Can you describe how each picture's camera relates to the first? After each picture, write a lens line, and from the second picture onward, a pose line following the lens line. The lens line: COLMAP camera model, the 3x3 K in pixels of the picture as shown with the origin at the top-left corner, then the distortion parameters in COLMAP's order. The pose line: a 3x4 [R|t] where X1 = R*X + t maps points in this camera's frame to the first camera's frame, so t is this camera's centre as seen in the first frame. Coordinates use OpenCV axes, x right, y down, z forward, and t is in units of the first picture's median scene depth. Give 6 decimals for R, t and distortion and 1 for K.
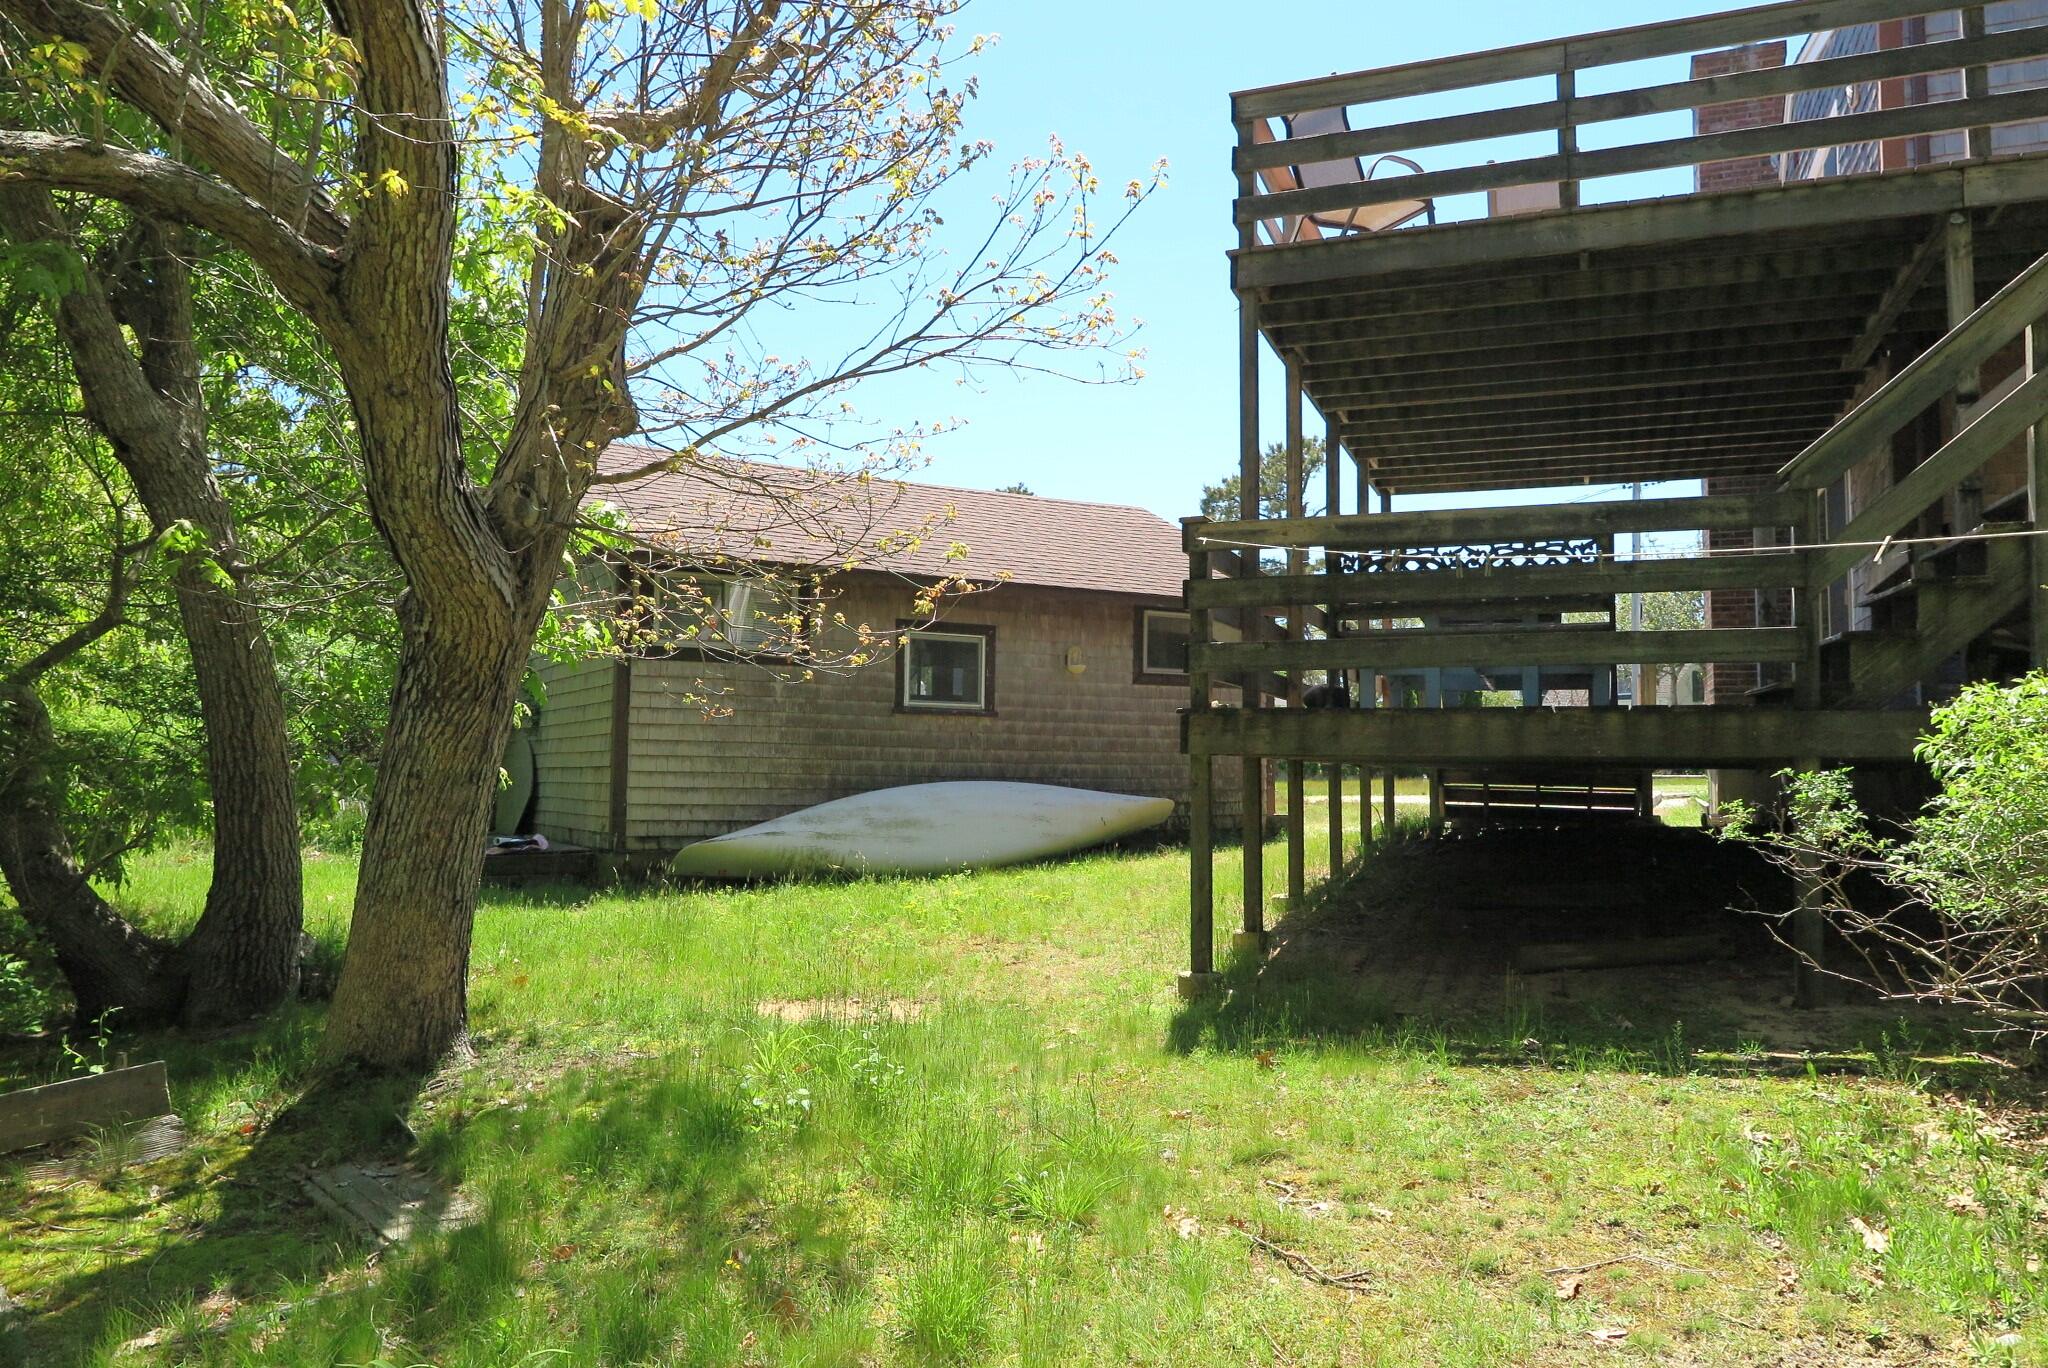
lens RADIAL K [[1407.6, 0, 1024.0], [0, 1407.6, 684.0], [0, 0, 1]] dist [0.011013, -0.000088]
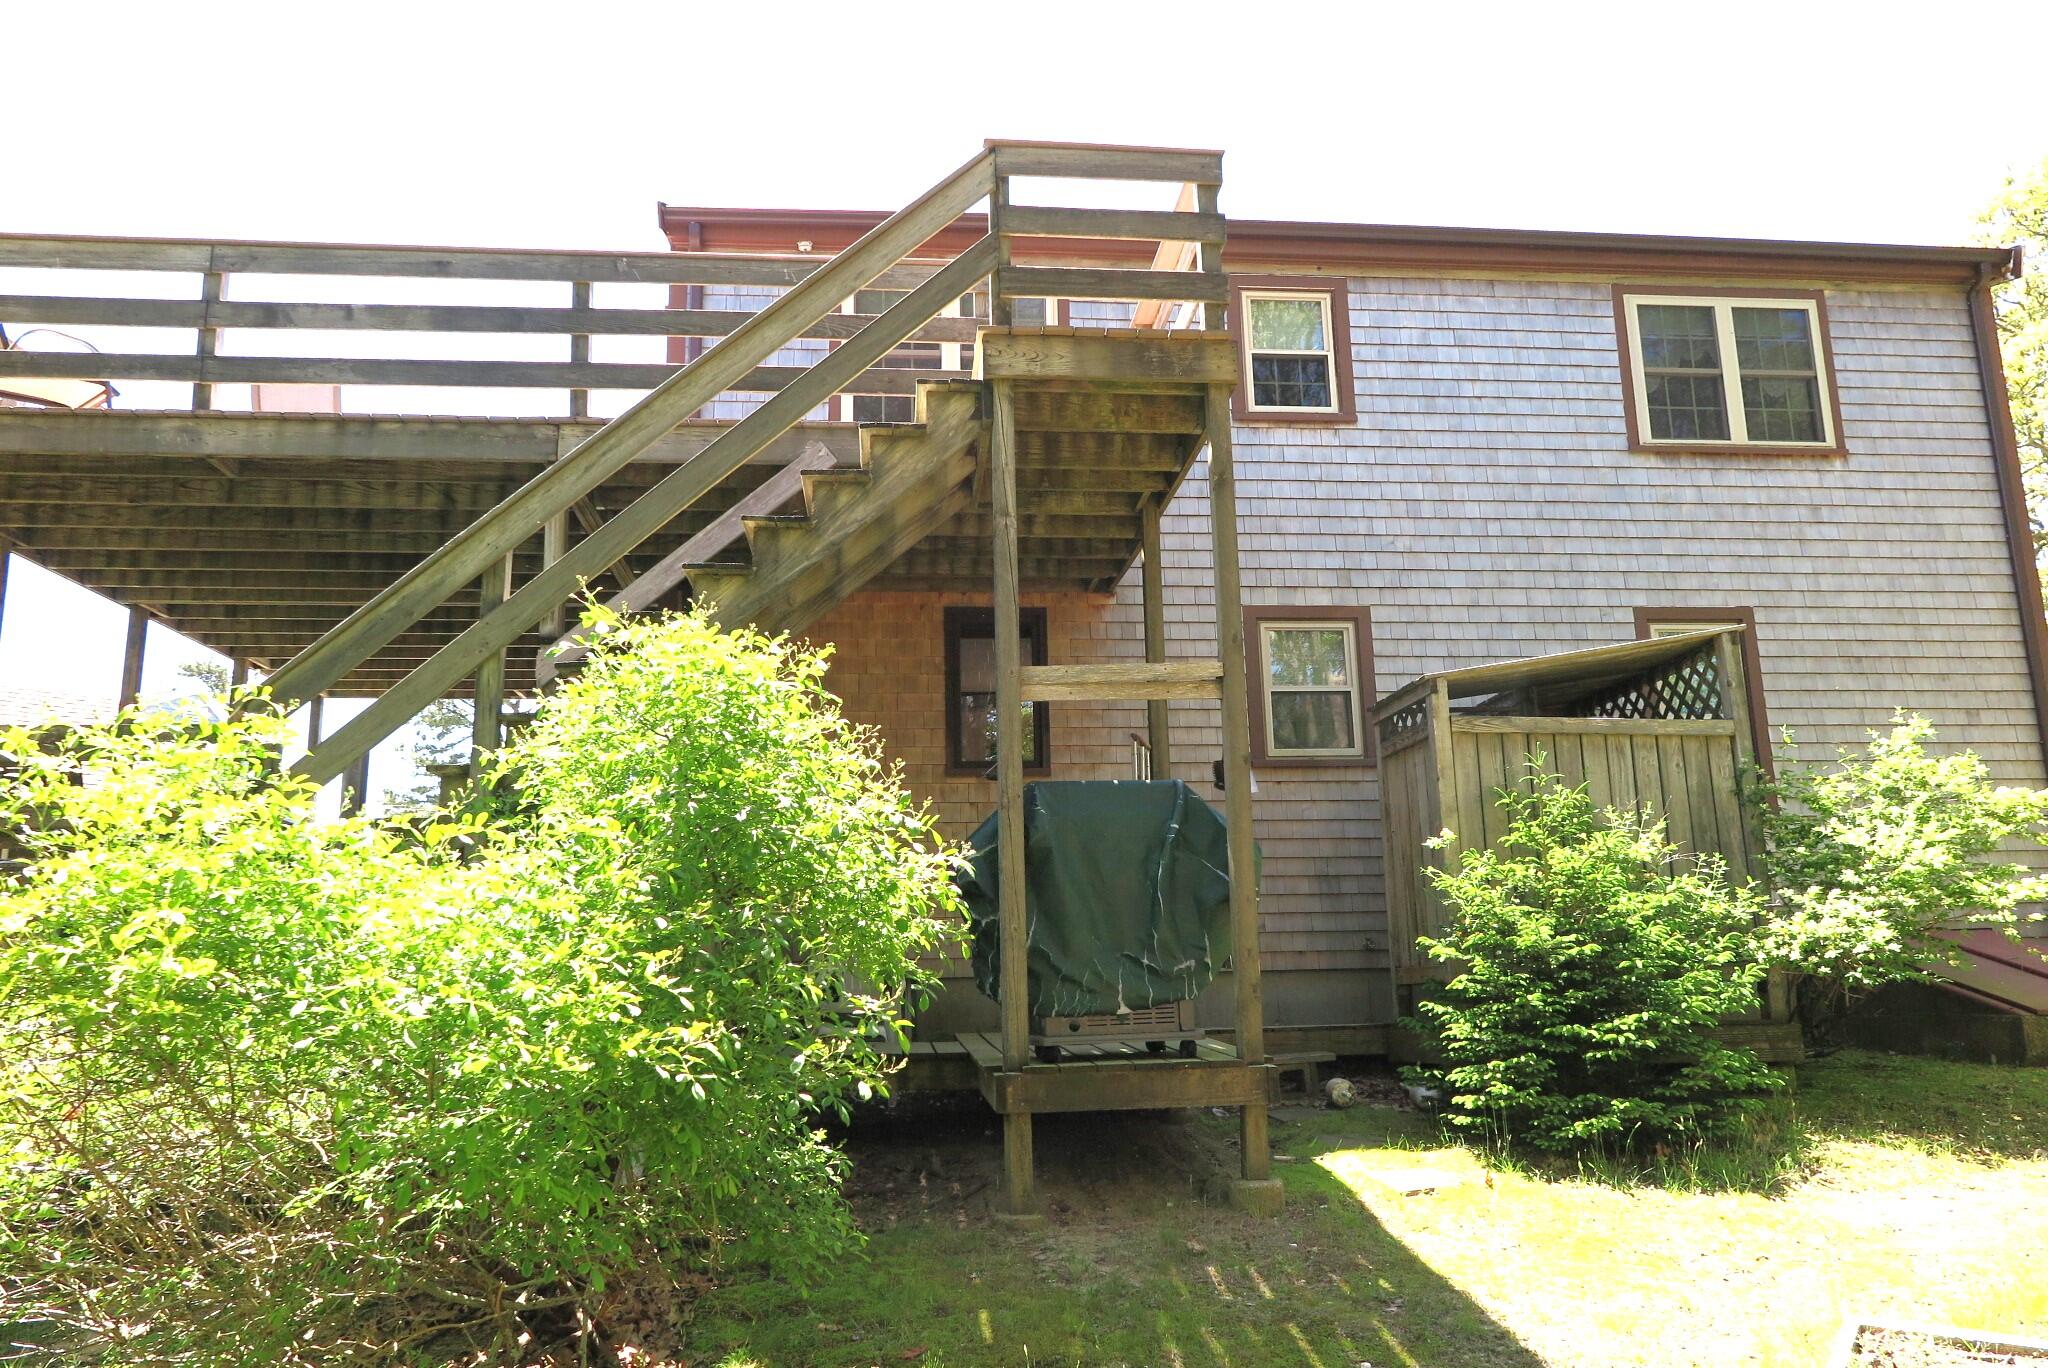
lens RADIAL K [[1549.3, 0, 1024.0], [0, 1549.3, 684.0], [0, 0, 1]] dist [0.001179, 0.000240]
pose [[0.893565, 0.054528, 0.445610, 0.422123], [0.007135, 0.990746, -0.135543, -0.012409], [-0.448877, 0.124296, 0.884907, -0.137617]]
